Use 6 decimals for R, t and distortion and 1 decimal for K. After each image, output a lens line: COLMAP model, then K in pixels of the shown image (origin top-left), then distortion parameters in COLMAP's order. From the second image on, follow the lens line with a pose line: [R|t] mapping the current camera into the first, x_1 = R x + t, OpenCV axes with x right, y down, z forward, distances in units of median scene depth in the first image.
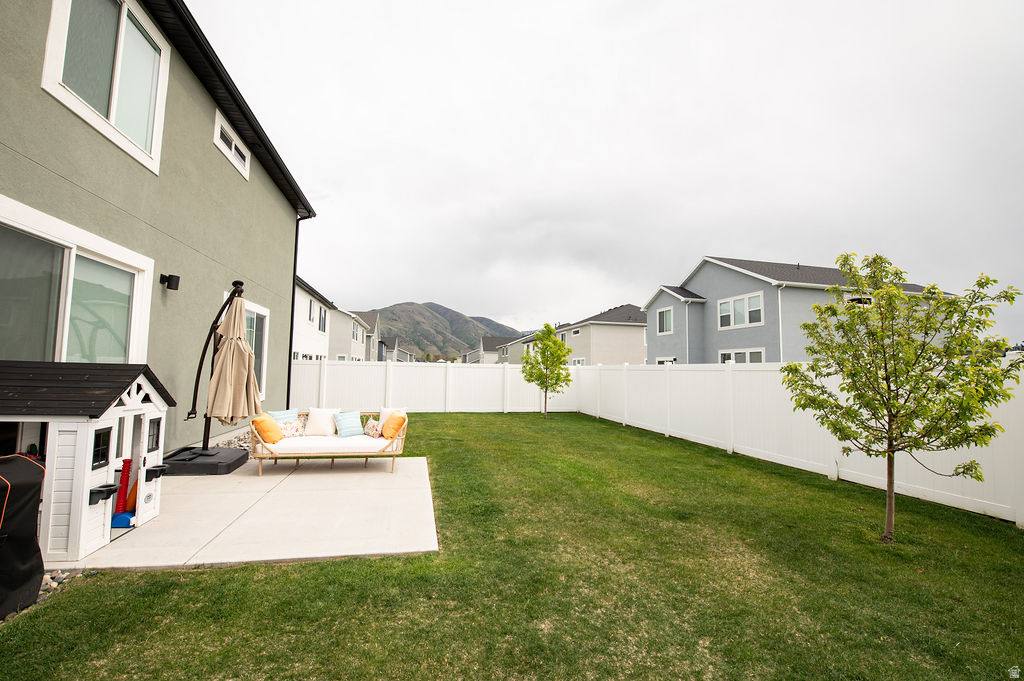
lens RADIAL K [[421.7, 0, 512.0], [0, 421.7, 340.5], [0, 0, 1]] dist [-0.025383, 0.000074]
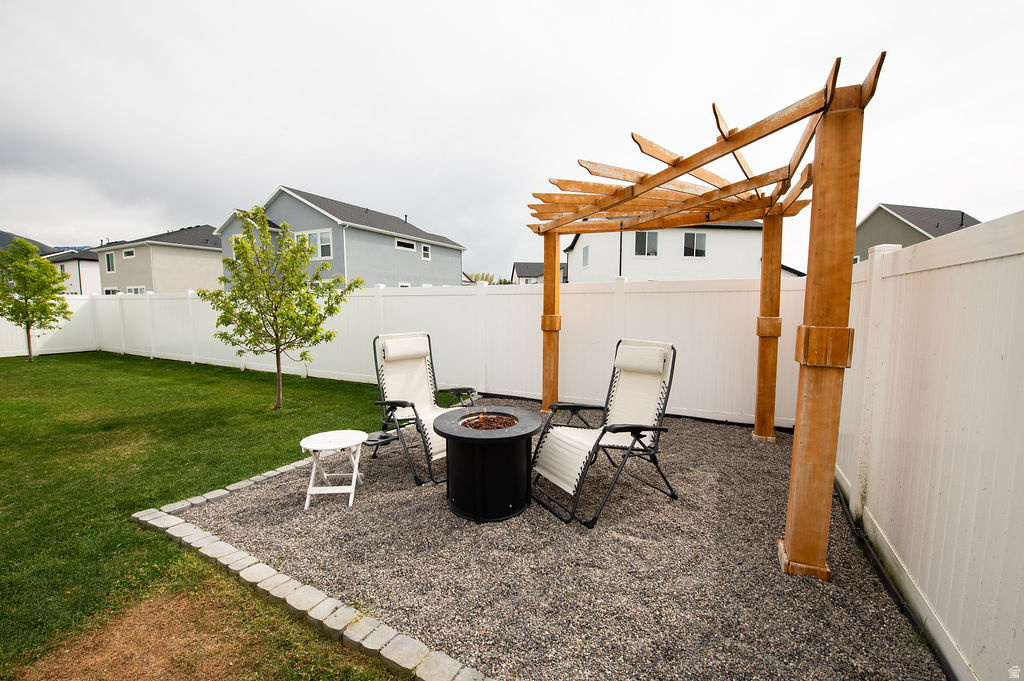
lens RADIAL K [[405.1, 0, 512.0], [0, 405.1, 340.5], [0, 0, 1]] dist [-0.013305, -0.000009]
pose [[0.645838, -0.085444, 0.758678, 0.216030], [-0.044274, 0.987854, 0.148943, -0.011896], [-0.762190, -0.129782, 0.634211, -0.330319]]
